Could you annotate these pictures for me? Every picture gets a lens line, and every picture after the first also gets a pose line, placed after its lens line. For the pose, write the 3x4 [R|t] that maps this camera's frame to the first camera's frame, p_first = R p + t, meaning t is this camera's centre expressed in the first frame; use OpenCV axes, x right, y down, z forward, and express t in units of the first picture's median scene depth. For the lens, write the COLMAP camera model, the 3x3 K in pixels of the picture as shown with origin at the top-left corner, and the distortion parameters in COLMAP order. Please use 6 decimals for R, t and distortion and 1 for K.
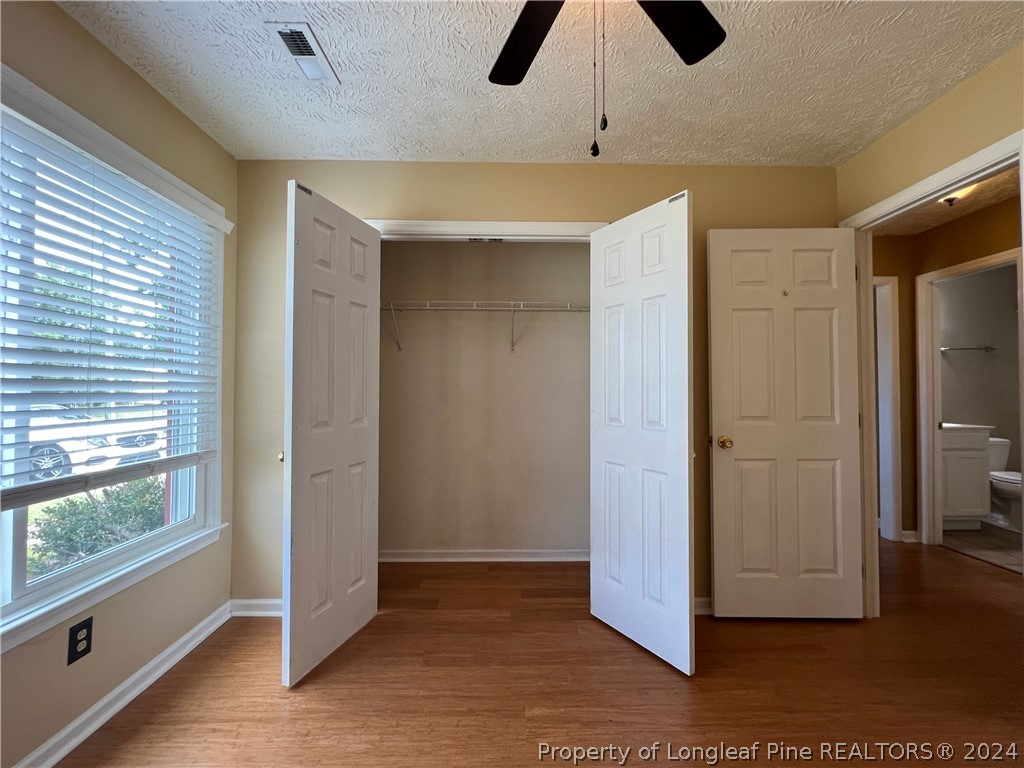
lens RADIAL K [[436.6, 0, 508.2], [0, 436.6, 381.8], [0, 0, 1]] dist [-0.001299, -0.000011]
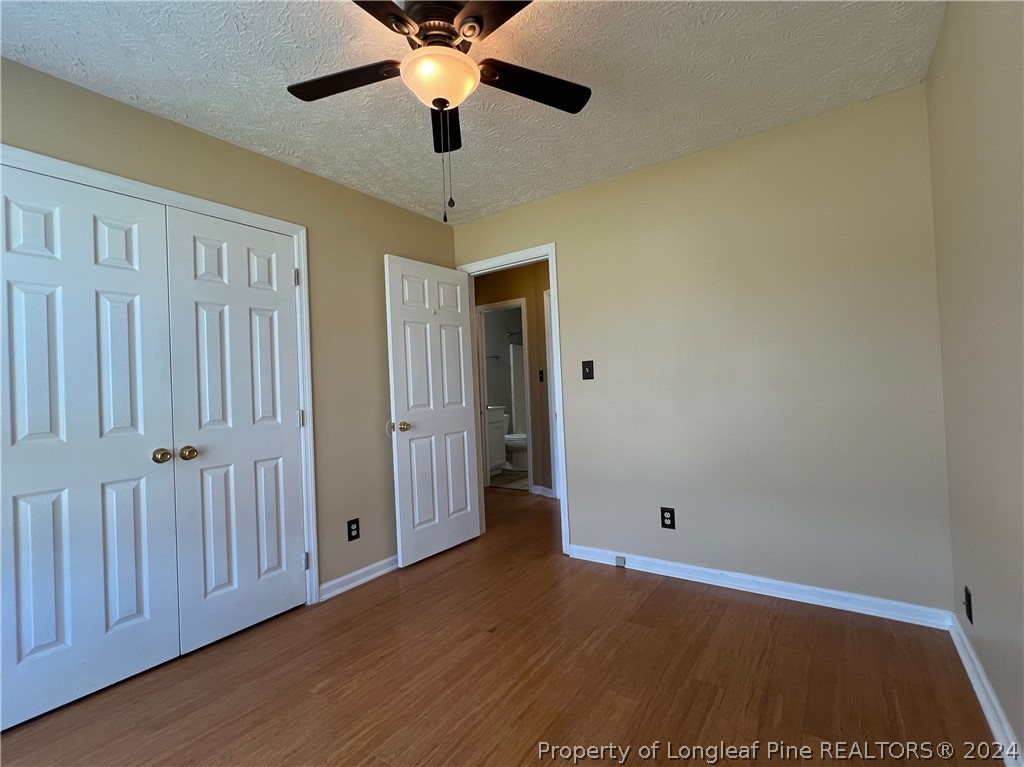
lens RADIAL K [[473.1, 0, 510.2], [0, 473.1, 380.6], [0, 0, 1]] dist [0.001991, 0.000260]
pose [[0.592432, -0.015445, 0.805472, -0.455572], [0.025898, 0.999665, 0.000120, 0.015855], [-0.805204, 0.020789, 0.592633, -0.061314]]
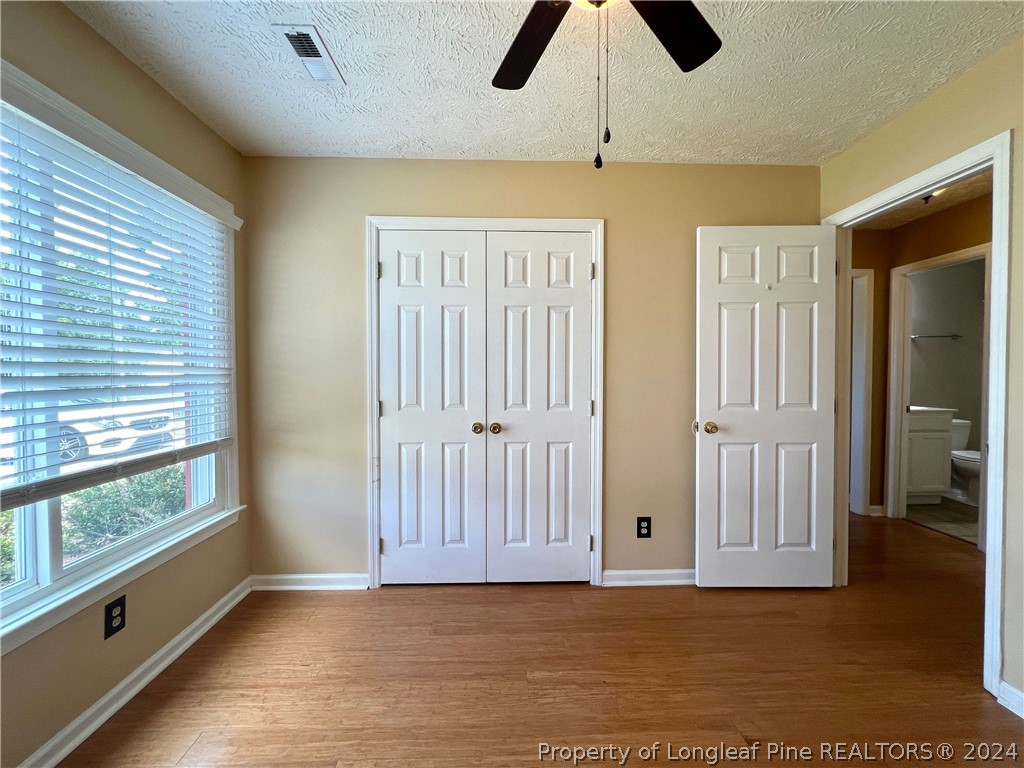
lens RADIAL K [[414.8, 0, 508.9], [0, 414.8, 382.7], [0, 0, 1]] dist [-0.002155, 0.000204]
pose [[0.999899, -0.003502, 0.013800, -0.014112], [0.002886, 0.999009, 0.044423, -0.020623], [-0.013942, -0.044379, 0.998917, -0.008061]]
